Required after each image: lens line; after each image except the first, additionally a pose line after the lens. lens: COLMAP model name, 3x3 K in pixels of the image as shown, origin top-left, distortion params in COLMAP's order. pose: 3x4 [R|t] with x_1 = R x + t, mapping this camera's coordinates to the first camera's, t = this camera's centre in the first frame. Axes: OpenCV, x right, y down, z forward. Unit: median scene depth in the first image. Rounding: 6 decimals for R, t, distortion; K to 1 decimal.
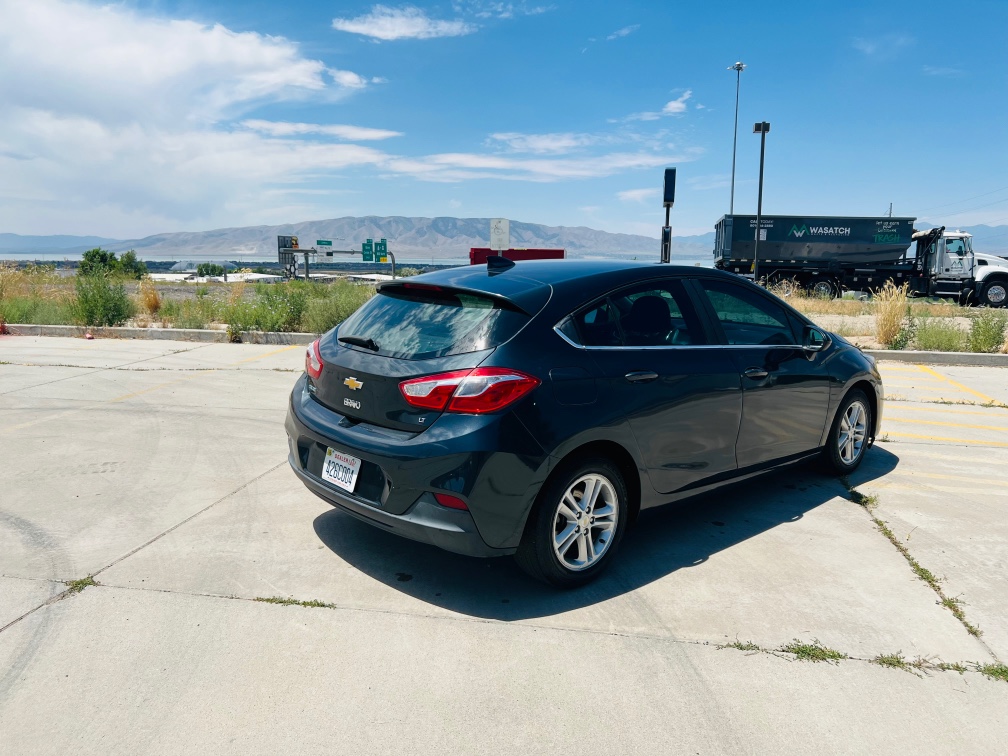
lens RADIAL K [[770.3, 0, 497.9], [0, 770.3, 372.5], [0, 0, 1]] dist [-0.002079, -0.001805]
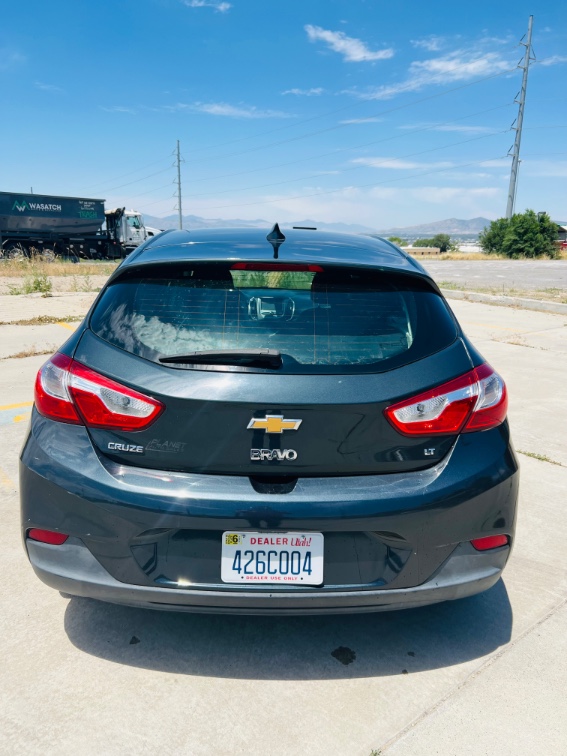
lens RADIAL K [[570.1, 0, 282.9], [0, 570.1, 389.2], [0, 0, 1]] dist [0.053799, -0.058344]
pose [[0.643155, -0.199791, 0.739212, -0.071074], [0.108230, 0.979389, 0.170538, -0.012671], [-0.758048, -0.029678, 0.651523, 0.092462]]
